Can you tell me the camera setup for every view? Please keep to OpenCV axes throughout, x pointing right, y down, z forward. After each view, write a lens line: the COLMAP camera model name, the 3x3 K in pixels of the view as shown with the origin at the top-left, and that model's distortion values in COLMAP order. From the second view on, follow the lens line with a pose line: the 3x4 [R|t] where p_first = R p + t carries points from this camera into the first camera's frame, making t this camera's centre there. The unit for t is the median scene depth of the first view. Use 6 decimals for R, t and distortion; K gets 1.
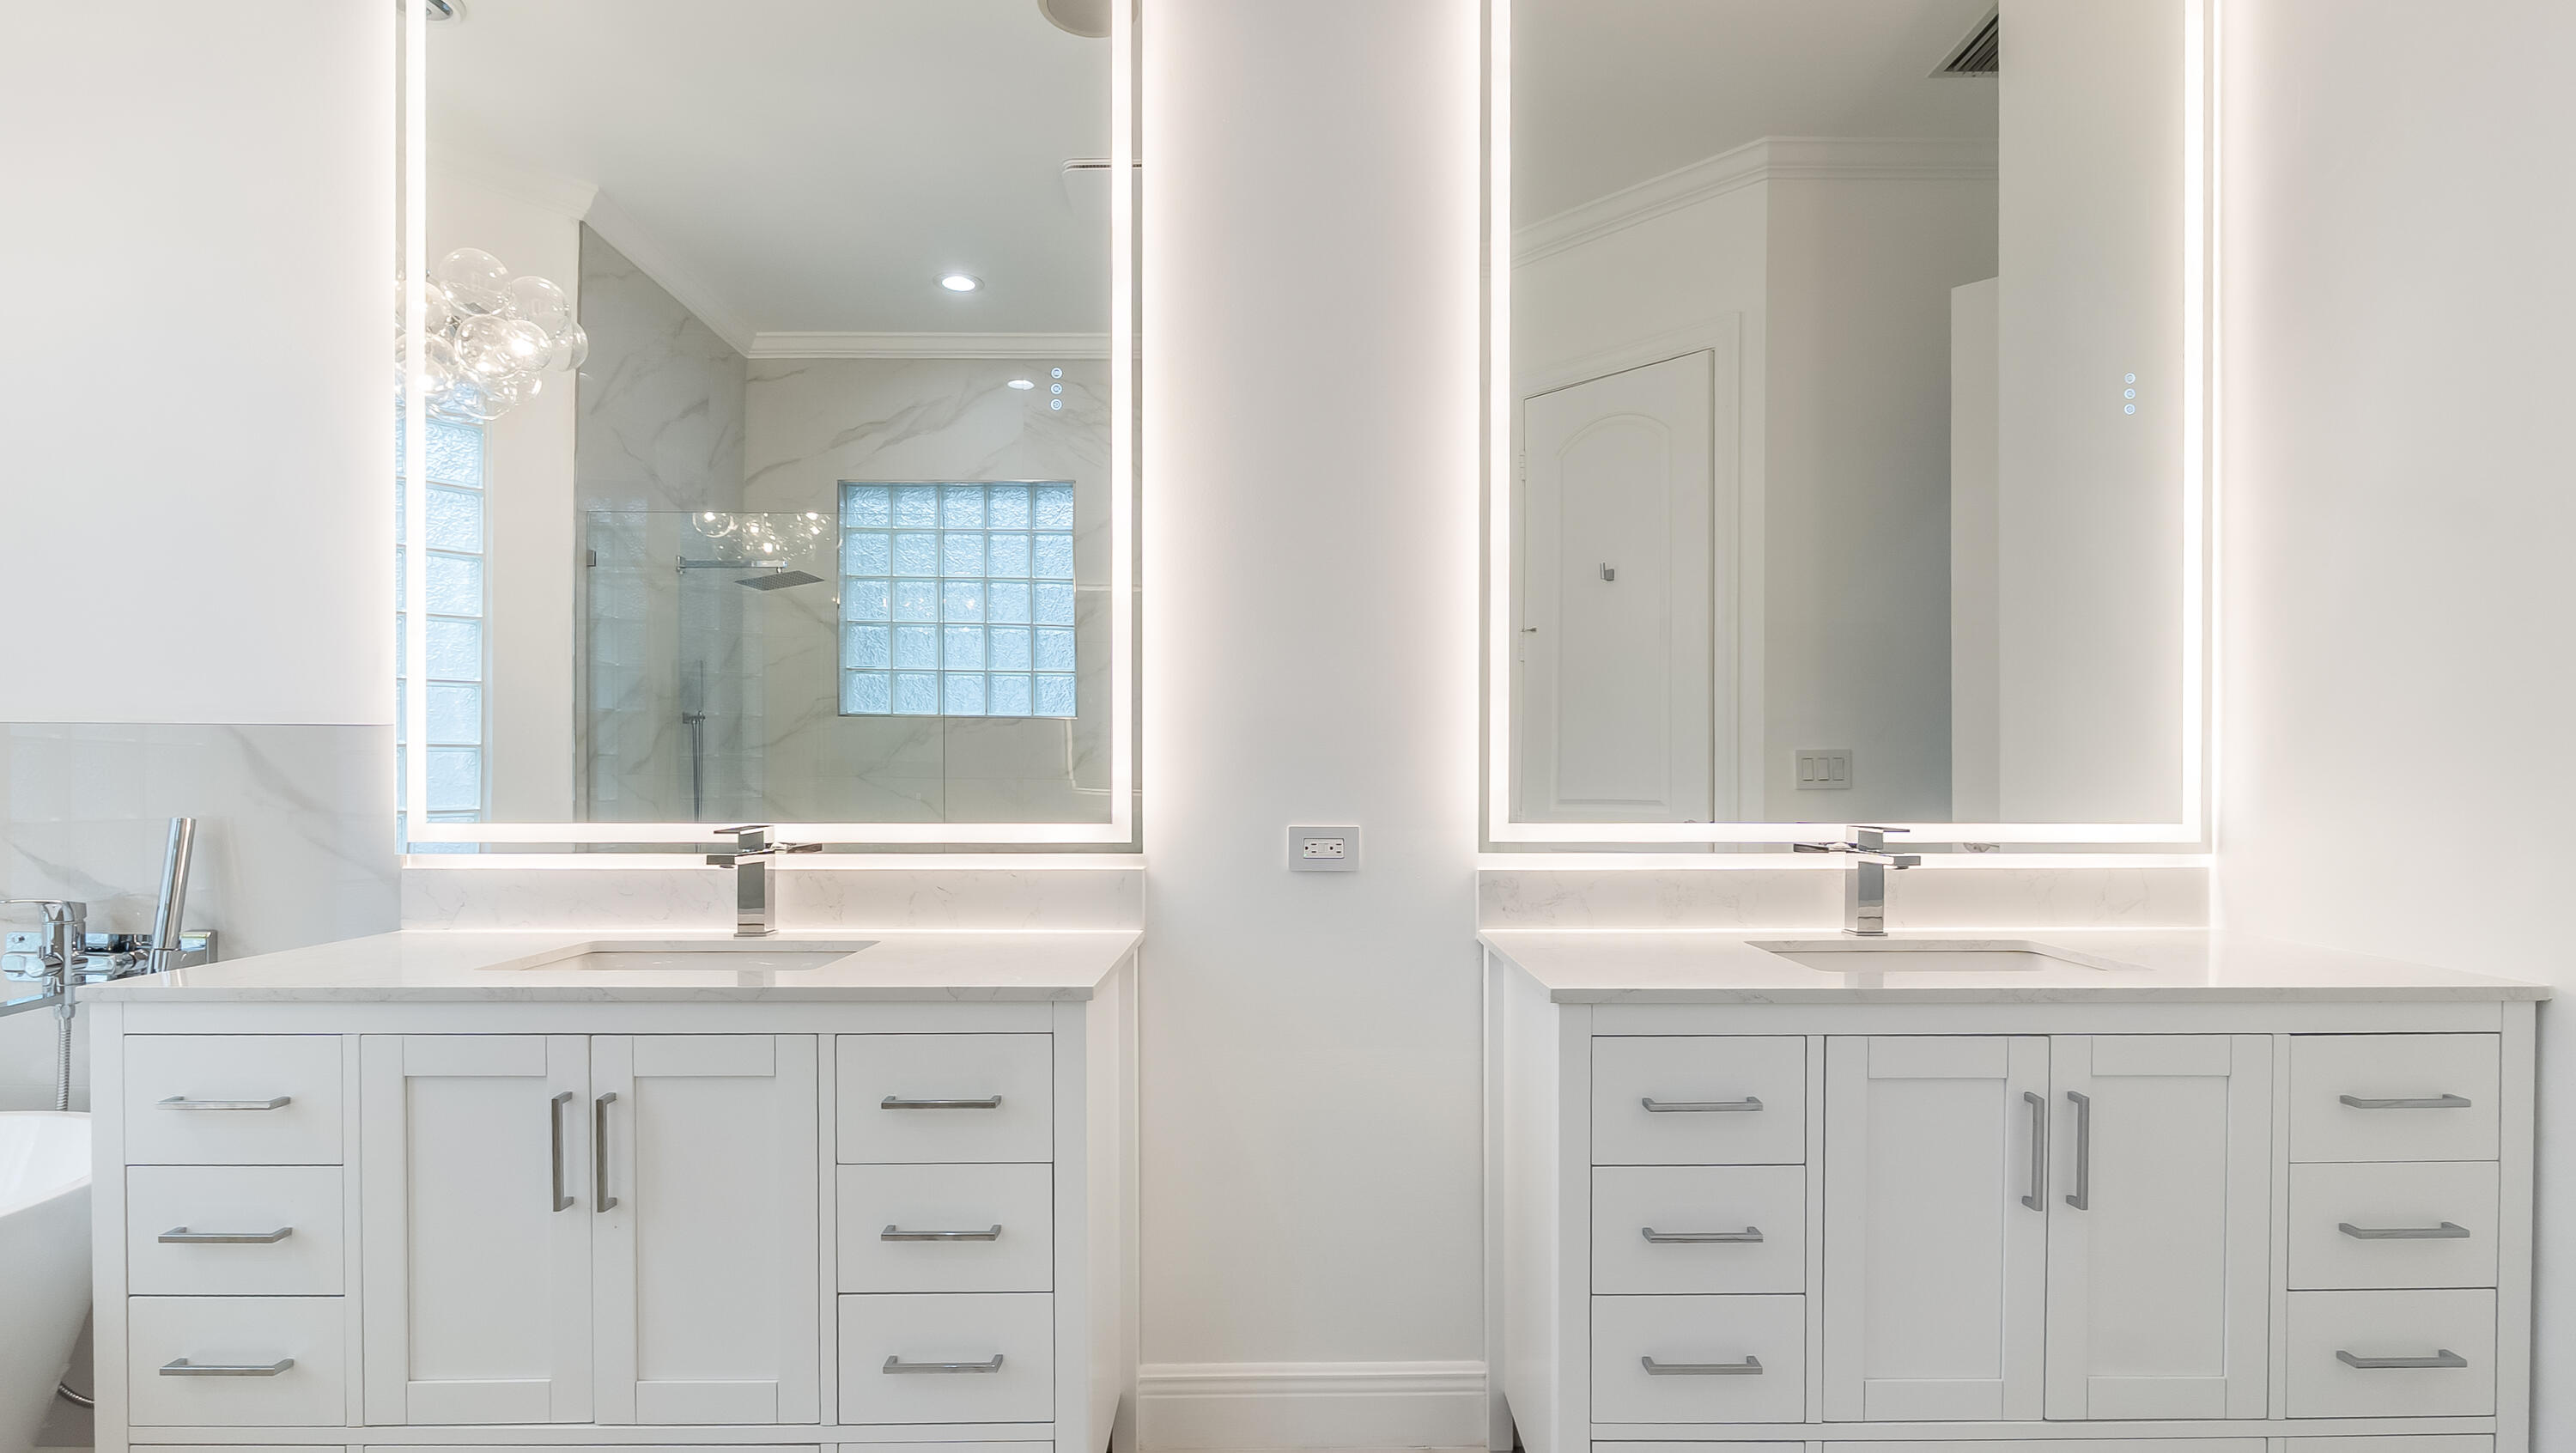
lens RADIAL K [[1222.8, 0, 1286.6], [0, 1222.8, 789.1], [0, 0, 1]] dist [-0.001072, 0.000002]
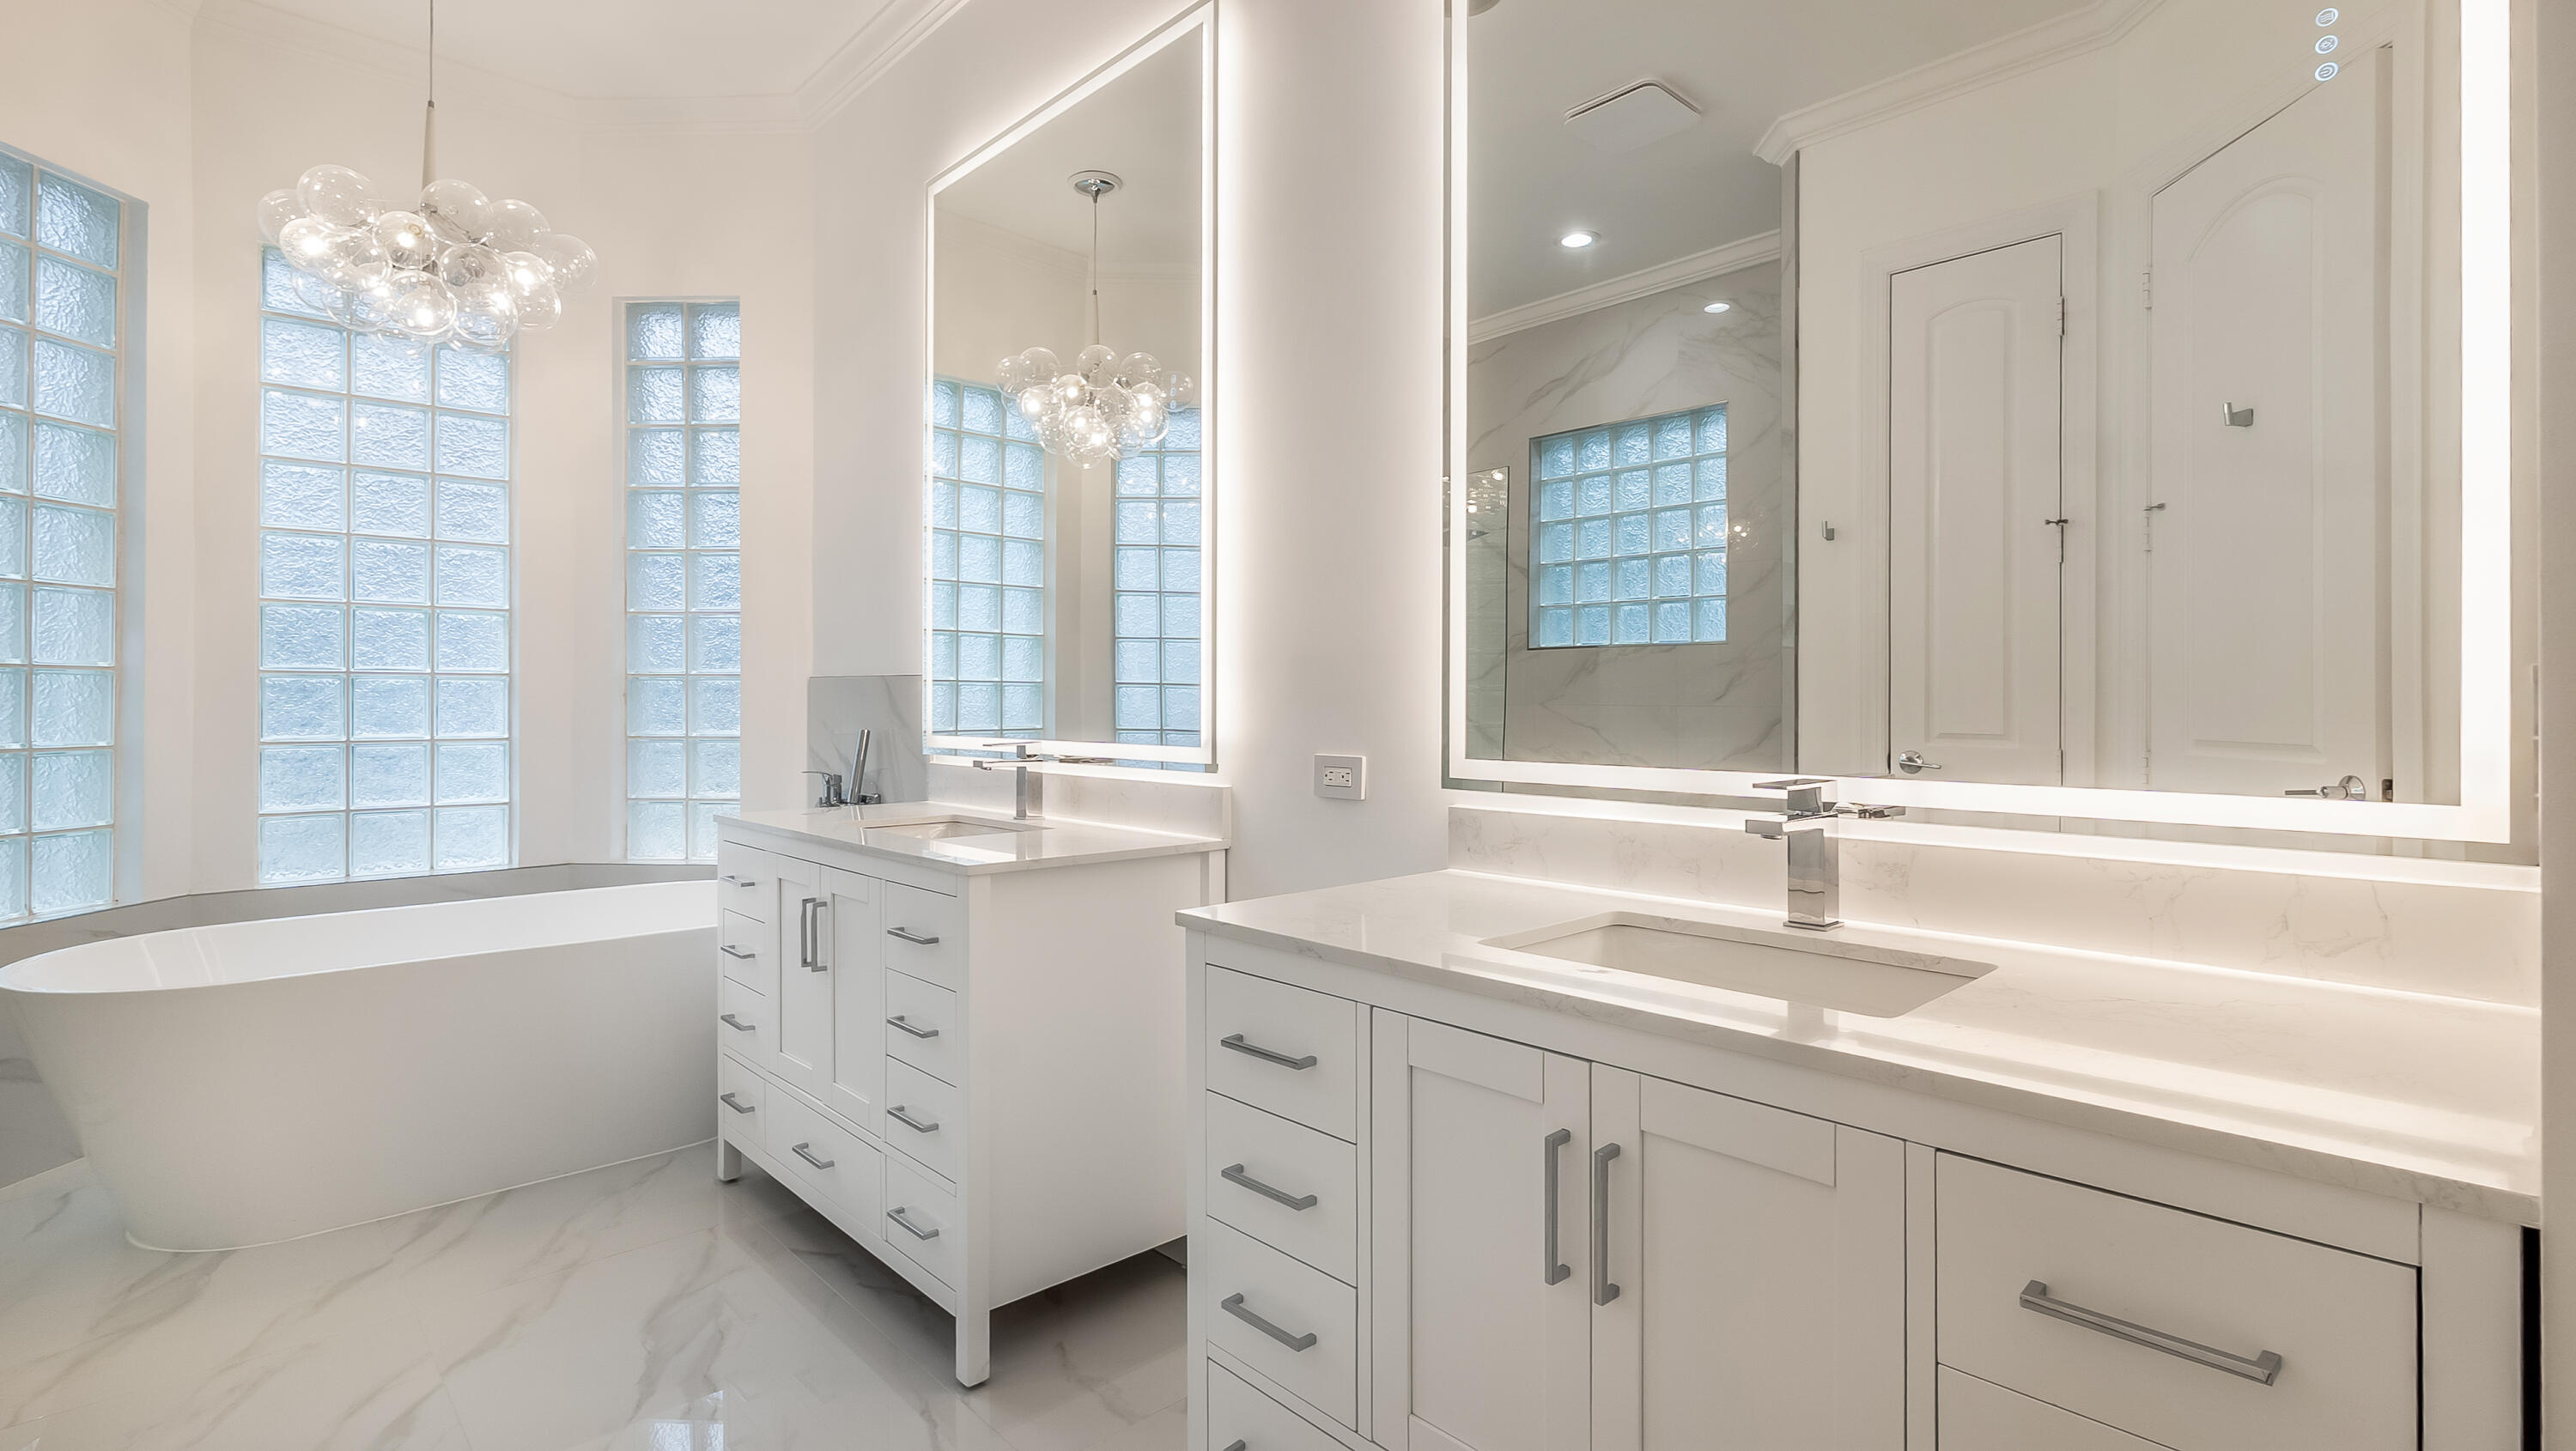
lens RADIAL K [[1202.3, 0, 1292.8], [0, 1202.3, 699.1], [0, 0, 1]] dist [-0.005128, -0.000240]
pose [[0.677229, -0.001229, -0.735771, 0.768871], [-0.007566, 0.999934, -0.008634, -0.009231], [0.735733, 0.011414, 0.677175, 0.268980]]
